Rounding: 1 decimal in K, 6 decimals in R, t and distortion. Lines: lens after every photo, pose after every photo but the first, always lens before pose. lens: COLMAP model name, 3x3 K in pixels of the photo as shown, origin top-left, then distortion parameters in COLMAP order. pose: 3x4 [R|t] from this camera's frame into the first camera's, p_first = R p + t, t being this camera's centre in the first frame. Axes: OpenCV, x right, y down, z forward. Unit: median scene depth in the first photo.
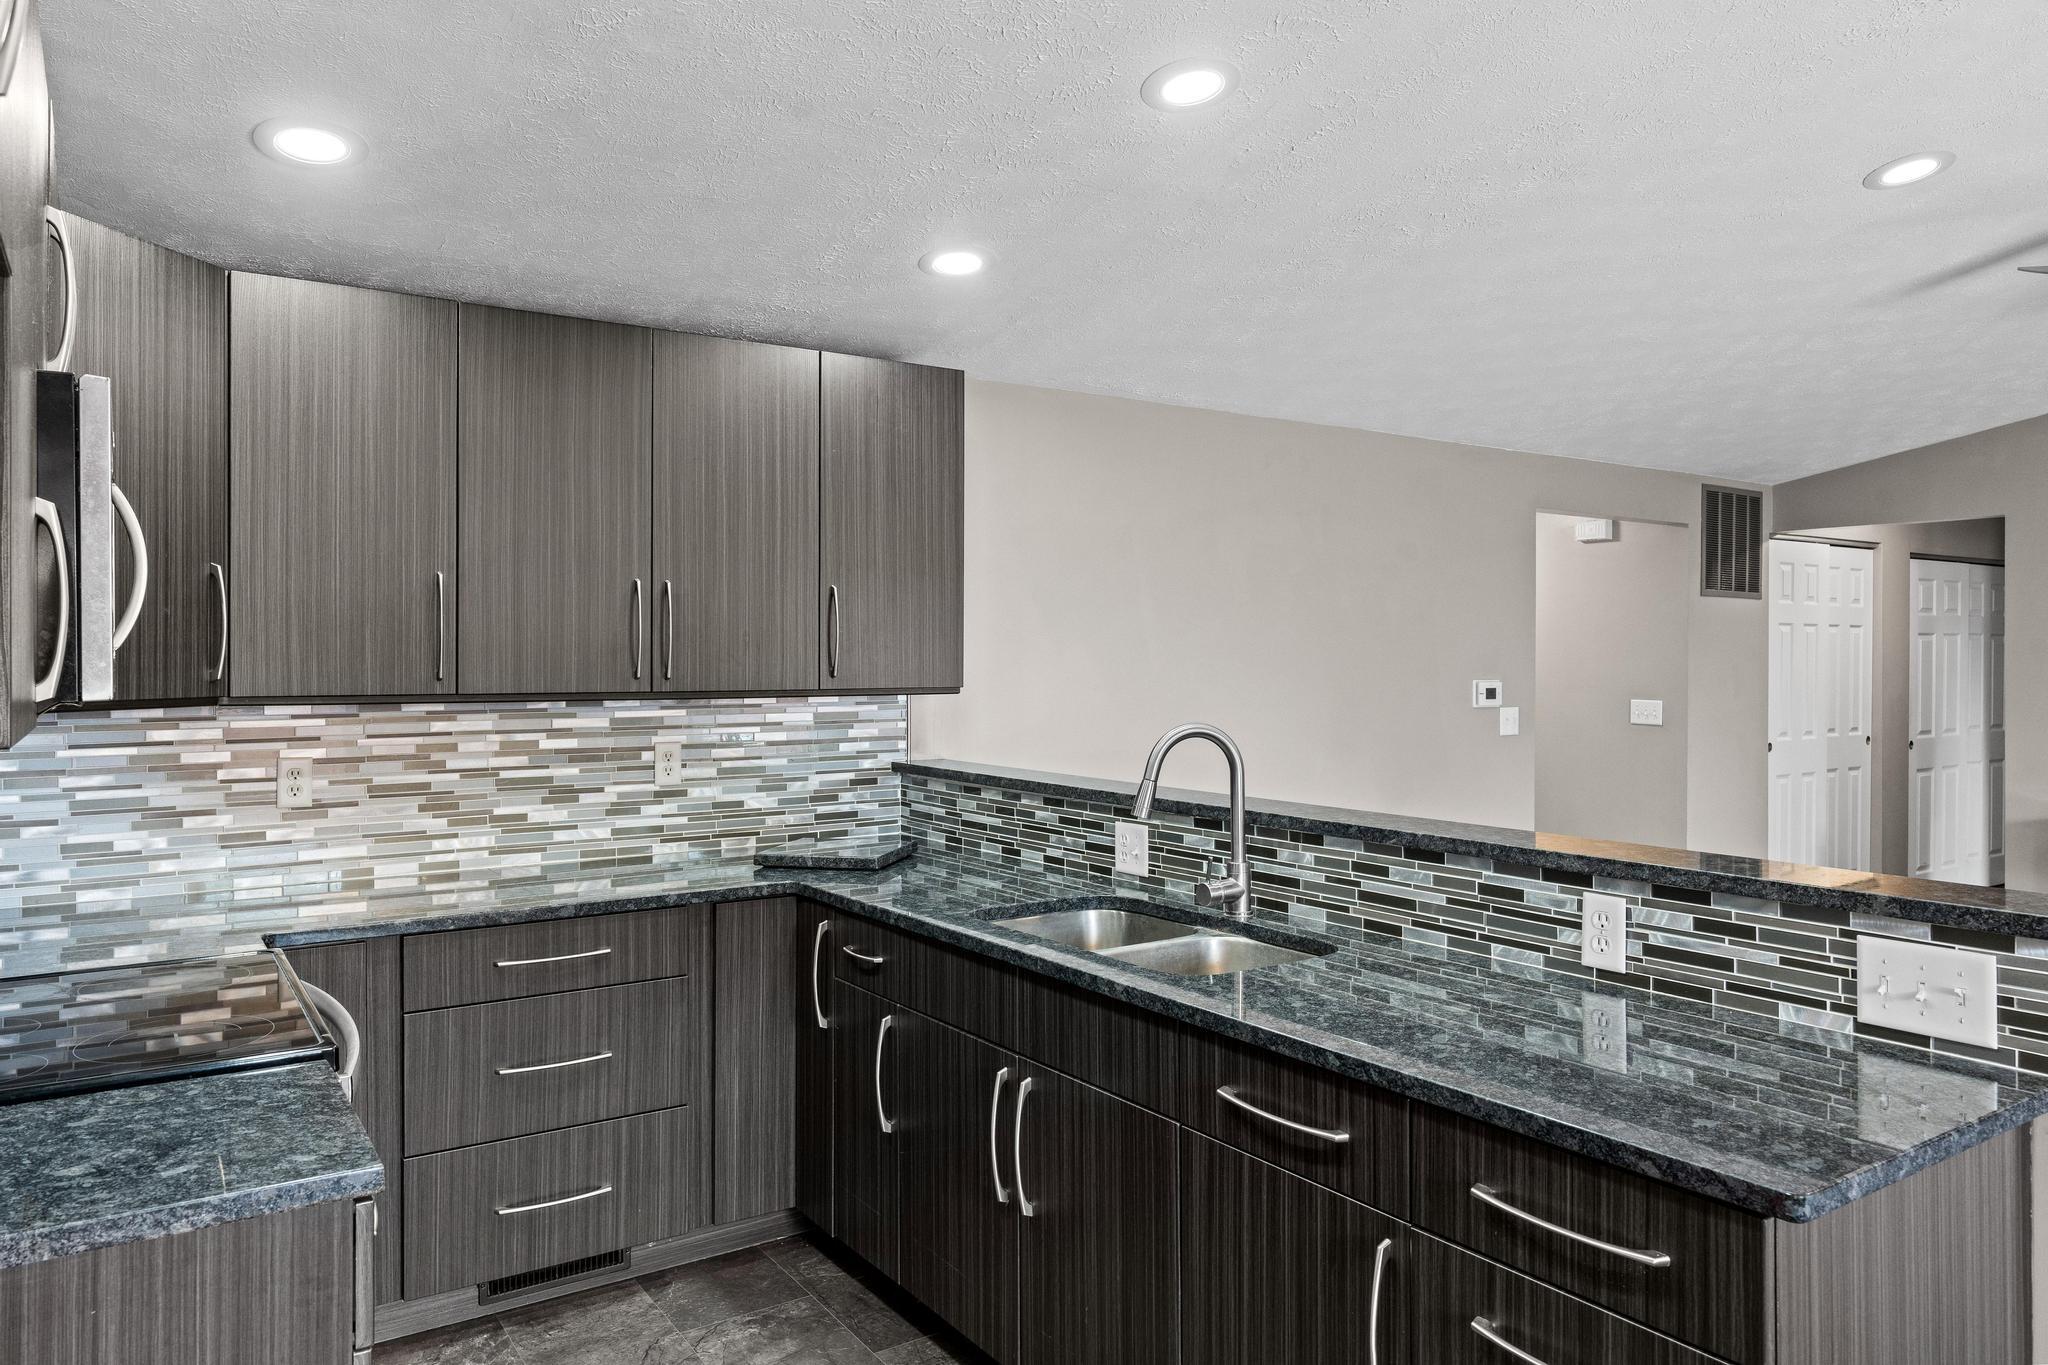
lens RADIAL K [[1375.6, 0, 1022.6], [0, 1375.6, 670.4], [0, 0, 1]] dist [-0.006048, 0.001303]
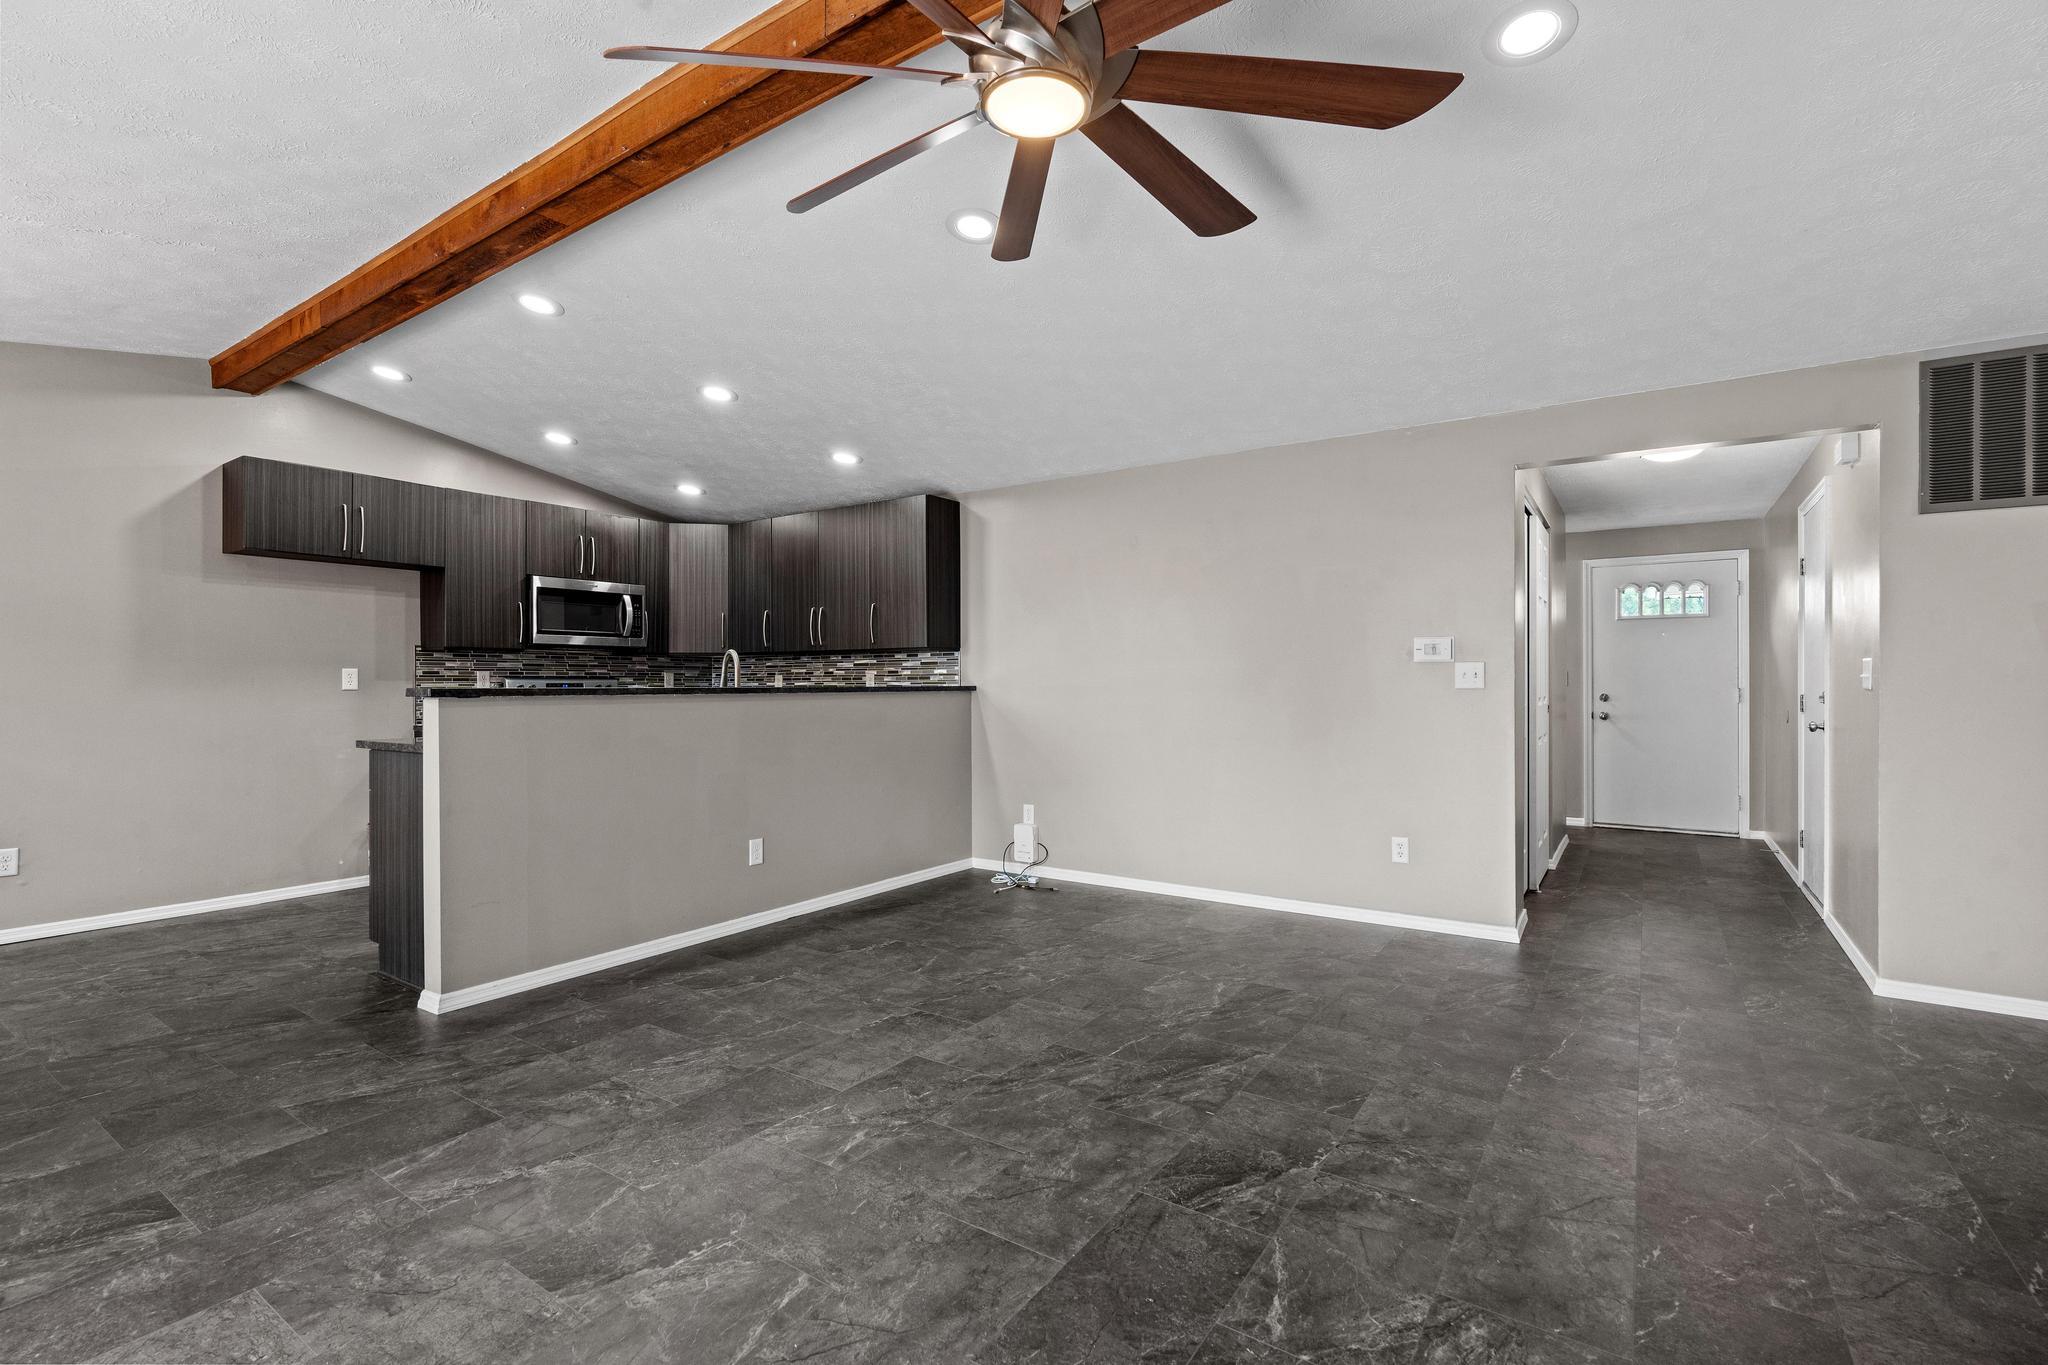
lens RADIAL K [[918.1, 0, 1024.0], [0, 918.1, 682.5], [0, 0, 1]] dist [-0.005165, 0.000794]
pose [[0.369876, -0.001434, -0.929080, 1.493311], [-0.008482, 0.999952, -0.004920, 0.082448], [0.929043, 0.009701, 0.369846, 0.719898]]
